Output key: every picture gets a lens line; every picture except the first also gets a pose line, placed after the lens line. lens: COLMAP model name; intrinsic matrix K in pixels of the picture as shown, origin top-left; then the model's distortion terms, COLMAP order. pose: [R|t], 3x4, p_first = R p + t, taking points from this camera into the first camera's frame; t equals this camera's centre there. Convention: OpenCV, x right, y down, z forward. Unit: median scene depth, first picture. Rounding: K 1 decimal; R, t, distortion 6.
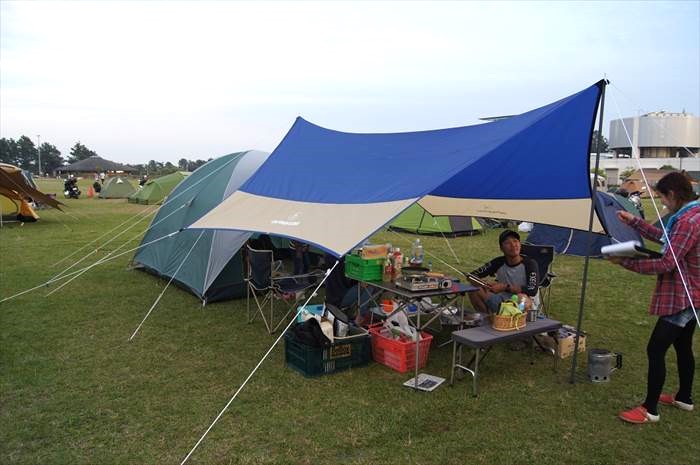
lens RADIAL K [[551.2, 0, 350.3], [0, 551.2, 233.2], [0, 0, 1]] dist [-0.054718, -0.000129]
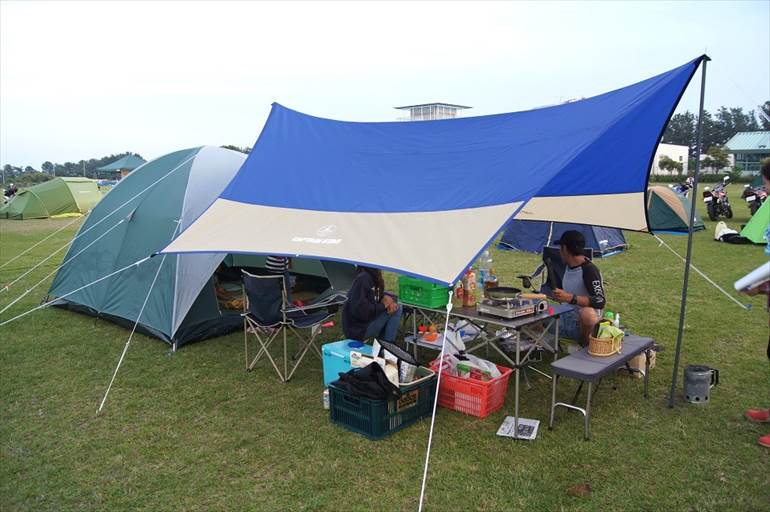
lens RADIAL K [[606.3, 0, 385.3], [0, 606.3, 256.8], [0, 0, 1]] dist [-0.054718, -0.000129]
pose [[0.974855, -0.059274, 0.214812, -0.217967], [0.051926, 0.997862, 0.039695, -0.025019], [-0.216706, -0.027542, 0.975848, 0.169360]]
